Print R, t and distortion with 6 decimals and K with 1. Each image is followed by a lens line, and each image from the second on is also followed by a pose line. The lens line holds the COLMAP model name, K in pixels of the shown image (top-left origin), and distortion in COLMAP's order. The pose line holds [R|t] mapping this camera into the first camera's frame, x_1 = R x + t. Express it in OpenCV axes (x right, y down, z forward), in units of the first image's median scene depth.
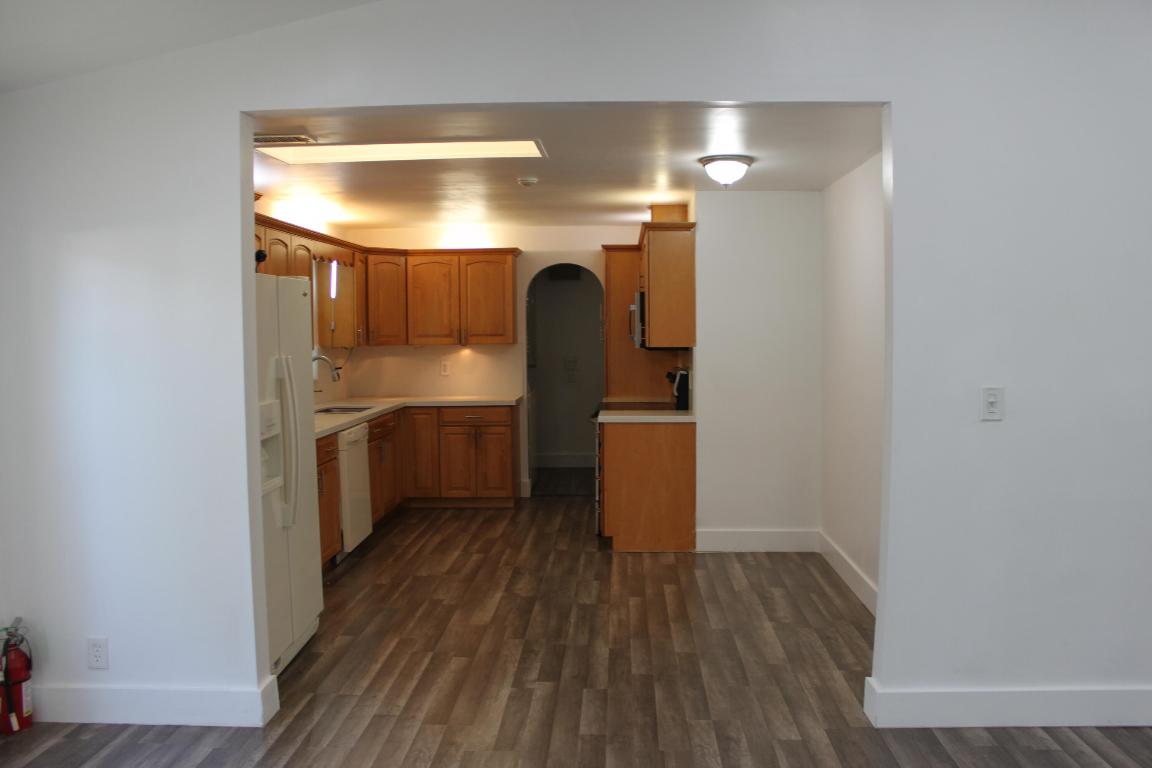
lens RADIAL K [[951.4, 0, 579.6], [0, 951.4, 376.9], [0, 0, 1]] dist [-0.165174, 0.146703]
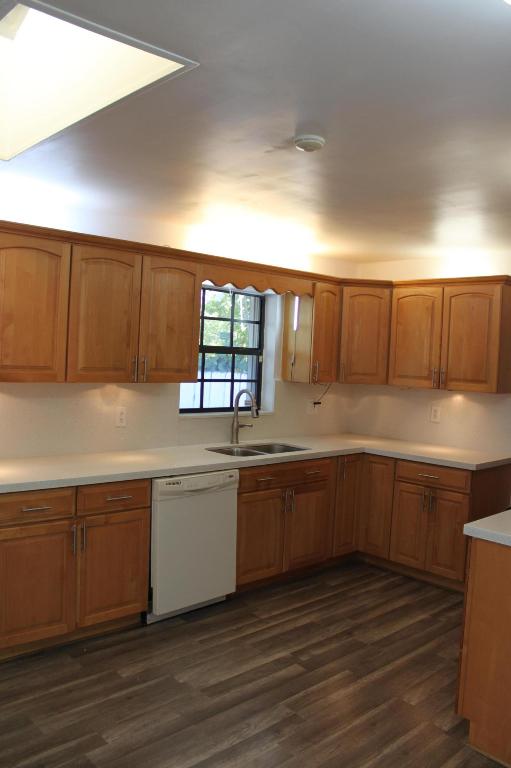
lens RADIAL K [[634.2, 0, 256.1], [0, 634.2, 374.1], [0, 0, 1]] dist [-0.165174, 0.146703]
pose [[0.705504, 0.061268, -0.706053, 0.161266], [-0.084047, 0.996459, 0.002487, -0.035714], [0.703705, 0.057587, 0.708155, 0.485362]]
